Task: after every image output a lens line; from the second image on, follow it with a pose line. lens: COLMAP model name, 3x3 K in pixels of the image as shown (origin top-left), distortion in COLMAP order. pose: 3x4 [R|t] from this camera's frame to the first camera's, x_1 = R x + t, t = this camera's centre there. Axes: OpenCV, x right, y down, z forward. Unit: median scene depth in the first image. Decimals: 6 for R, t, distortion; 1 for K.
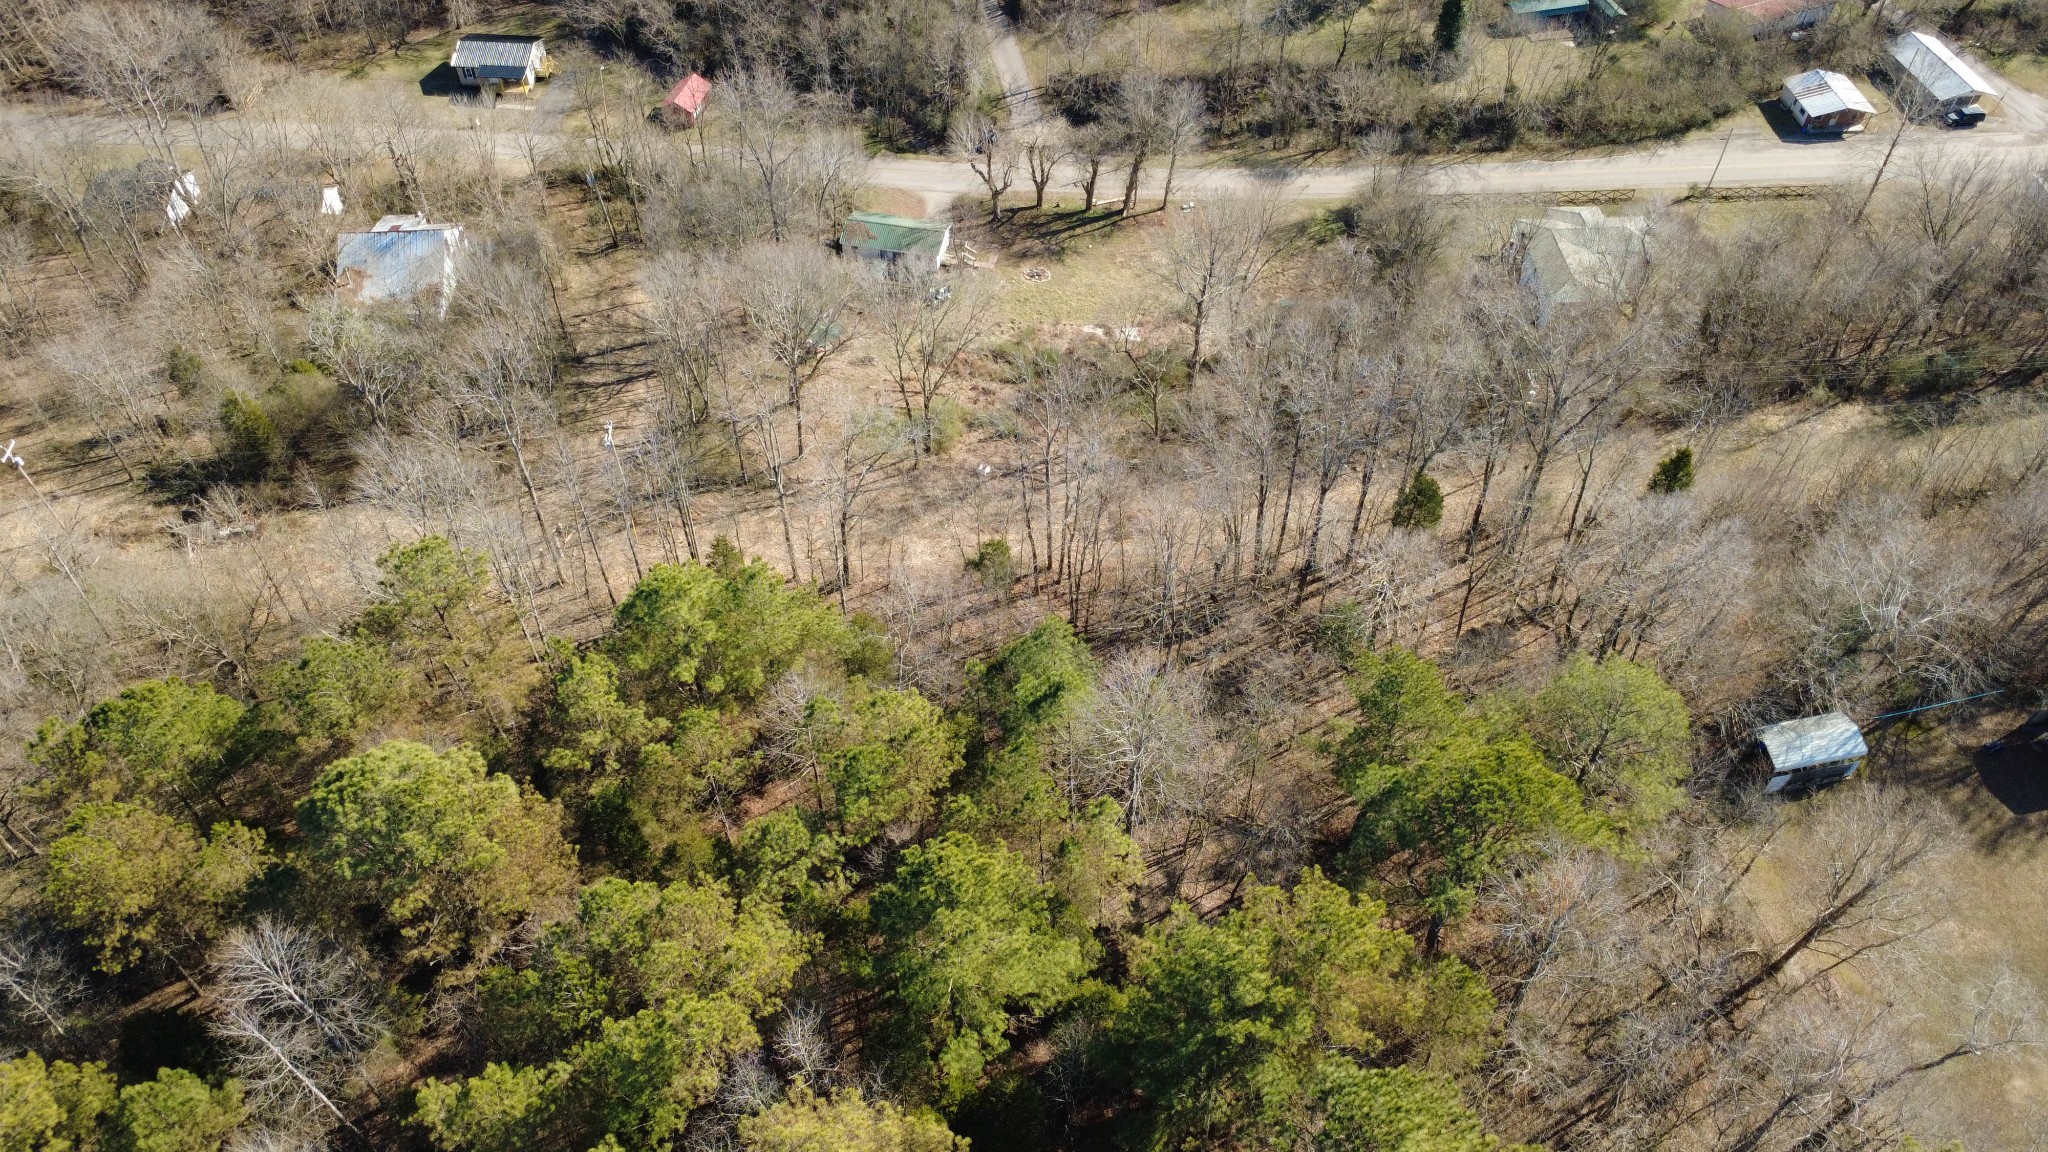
lens RADIAL K [[1487.0, 0, 1024.0], [0, 1487.0, 576.0], [0, 0, 1]] dist [-0.005931, 0.005322]
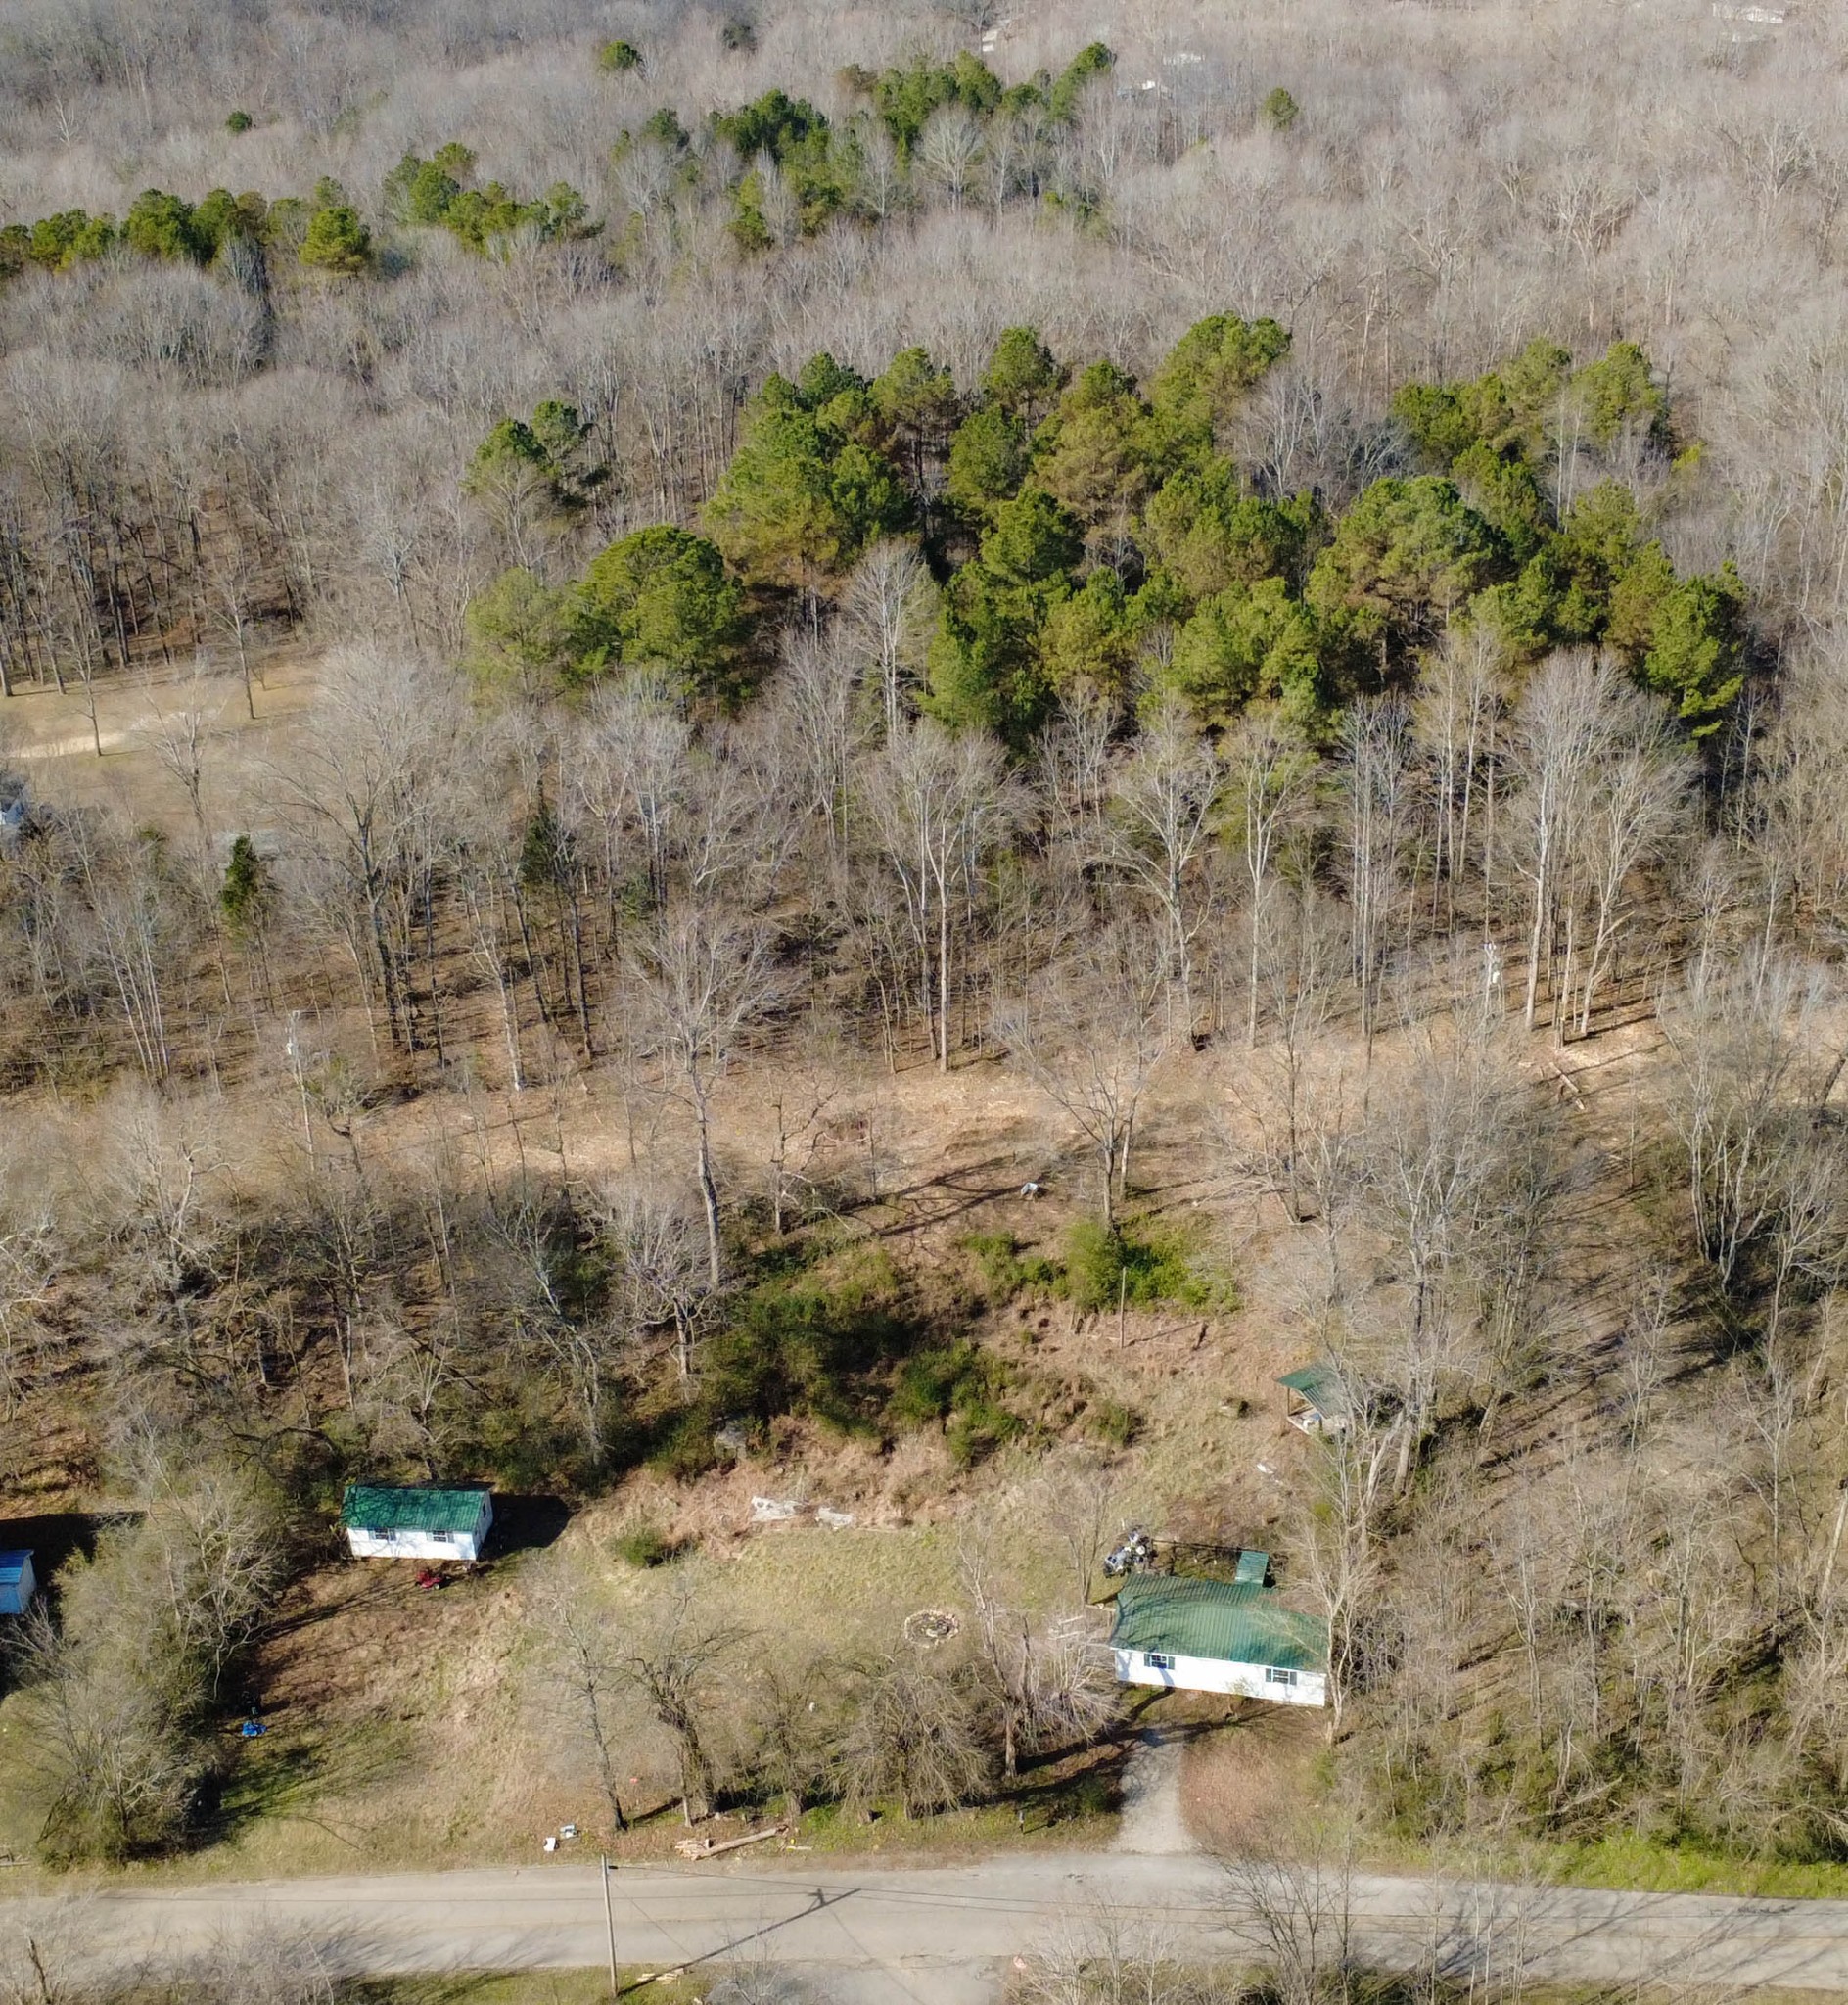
lens RADIAL K [[2575.6, 0, 967.2], [0, 2575.6, 1001.6], [0, 0, 1]] dist [0.027305, -0.070019]
pose [[-0.999220, 0.017589, 0.035360, -0.034394], [0.038559, 0.240949, 0.969771, -1.020366], [0.008537, 0.970378, -0.241440, 0.959014]]
